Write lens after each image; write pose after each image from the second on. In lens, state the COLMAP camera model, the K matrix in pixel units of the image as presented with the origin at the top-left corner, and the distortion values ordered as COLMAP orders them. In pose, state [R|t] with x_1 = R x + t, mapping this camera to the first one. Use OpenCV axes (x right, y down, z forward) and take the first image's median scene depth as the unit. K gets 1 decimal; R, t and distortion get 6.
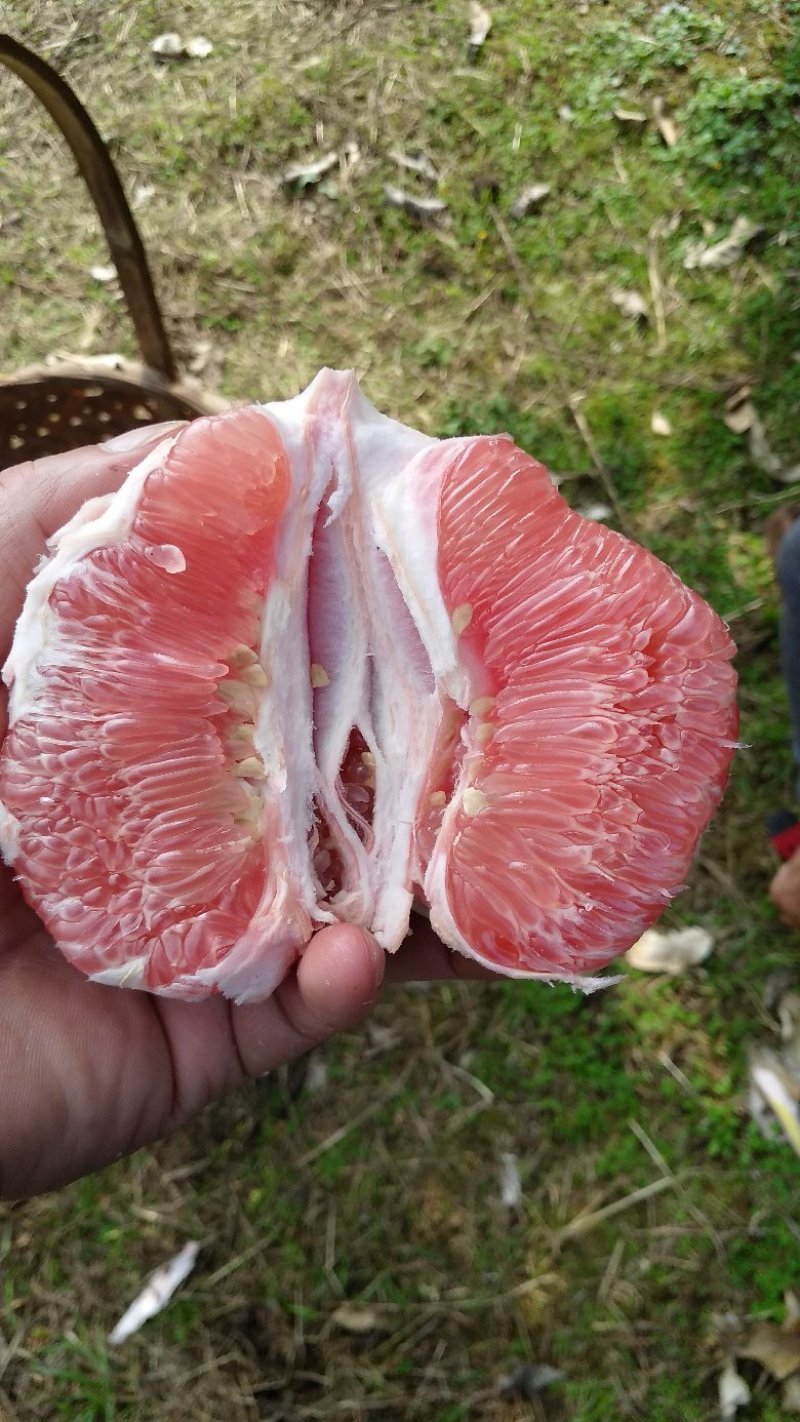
lens RADIAL K [[1089.3, 0, 401.7], [0, 1089.3, 709.9], [0, 0, 1]] dist [0.015926, -0.051244]
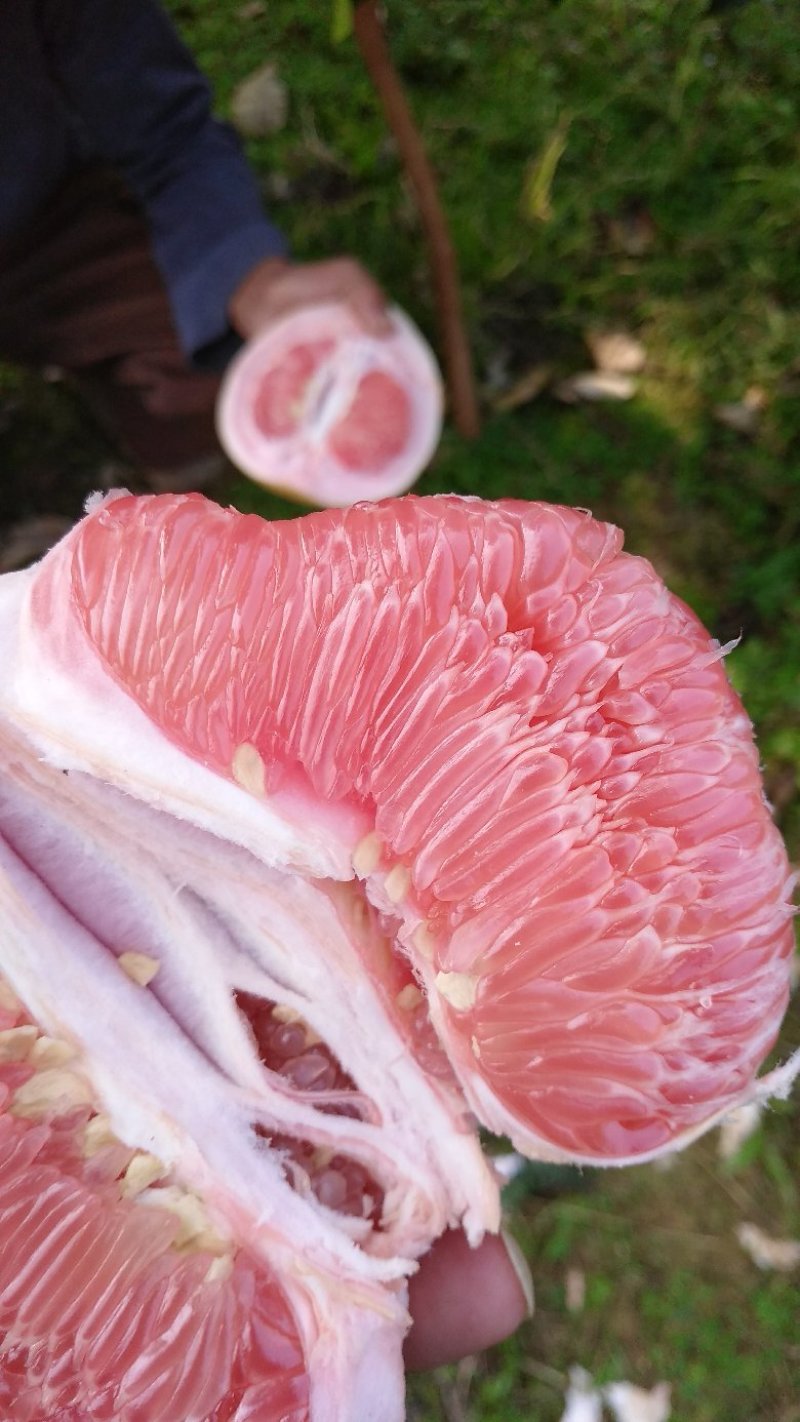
lens RADIAL K [[1217.3, 0, 441.7], [0, 1217.3, 710.8], [0, 0, 1]] dist [0.011477, -0.008209]
pose [[0.758632, -0.644829, 0.093131, 0.095159], [0.642194, 0.764193, 0.059967, -0.081946], [-0.109839, 0.014315, 0.993846, 0.308740]]
